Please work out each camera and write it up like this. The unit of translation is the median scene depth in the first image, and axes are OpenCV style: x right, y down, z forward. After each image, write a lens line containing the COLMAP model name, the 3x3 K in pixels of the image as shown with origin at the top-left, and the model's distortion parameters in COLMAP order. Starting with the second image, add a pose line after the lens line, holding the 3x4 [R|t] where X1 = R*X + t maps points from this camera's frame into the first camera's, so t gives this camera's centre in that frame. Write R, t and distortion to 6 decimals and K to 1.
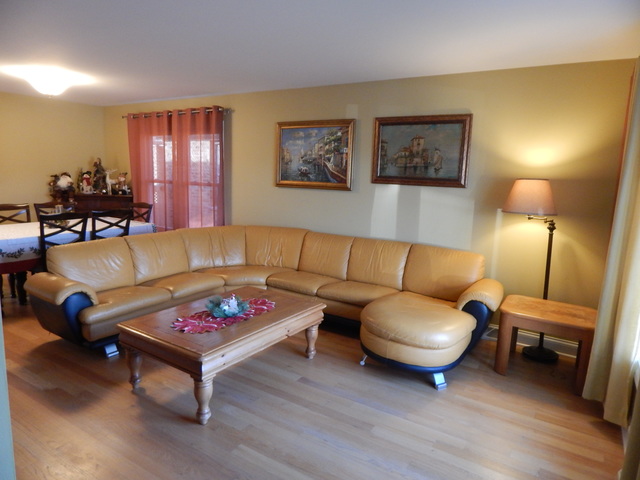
lens RADIAL K [[420.4, 0, 317.3], [0, 420.4, 235.1], [0, 0, 1]] dist [0.017114, -0.016225]
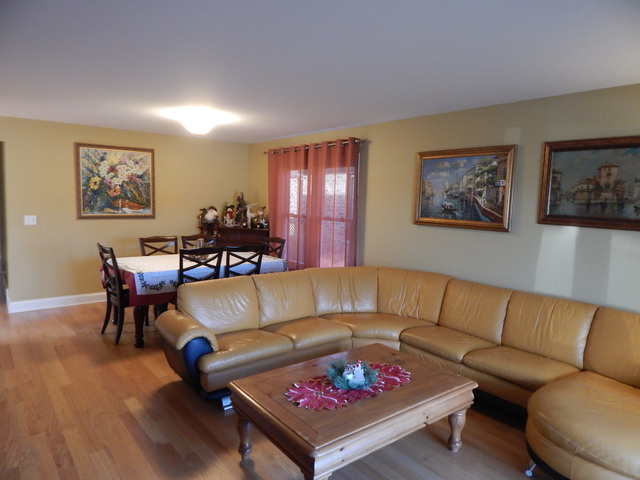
lens RADIAL K [[420.4, 0, 323.1], [0, 420.4, 240.6], [0, 0, 1]] dist [0.017114, -0.016225]
pose [[0.953903, 0.029409, -0.298672, -0.019904], [-0.047046, 0.997537, -0.052034, -0.031965], [0.296406, 0.063687, 0.952936, 0.125357]]
